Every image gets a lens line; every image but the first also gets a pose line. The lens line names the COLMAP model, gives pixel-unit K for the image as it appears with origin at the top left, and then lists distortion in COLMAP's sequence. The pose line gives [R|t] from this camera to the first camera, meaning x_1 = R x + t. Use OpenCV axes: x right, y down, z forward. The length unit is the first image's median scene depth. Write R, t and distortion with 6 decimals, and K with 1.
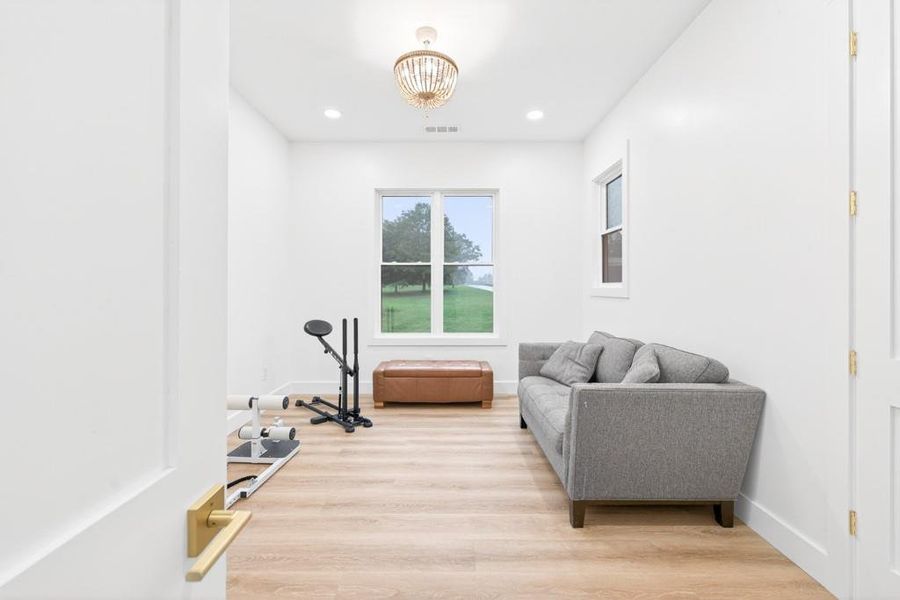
lens RADIAL K [[376.6, 0, 448.3], [0, 376.6, 297.5], [0, 0, 1]] dist [0.003664, 0.000328]
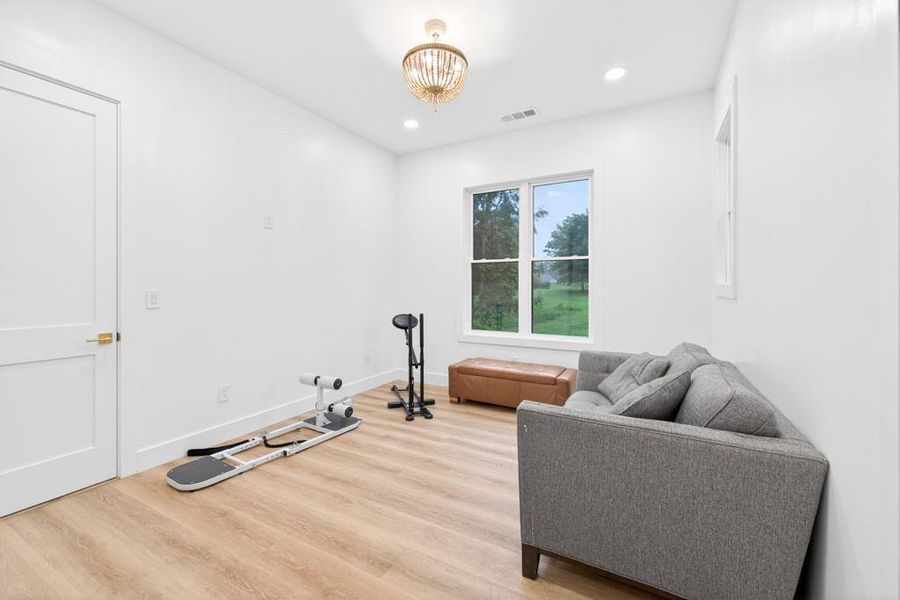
lens RADIAL K [[375.4, 0, 451.9], [0, 375.4, 295.3], [0, 0, 1]] dist [0.005593, -0.000540]
pose [[0.877469, 0.011108, -0.479505, 0.348087], [-0.011221, 0.999934, 0.002630, -0.001219], [0.479503, 0.003073, 0.877535, 0.121792]]
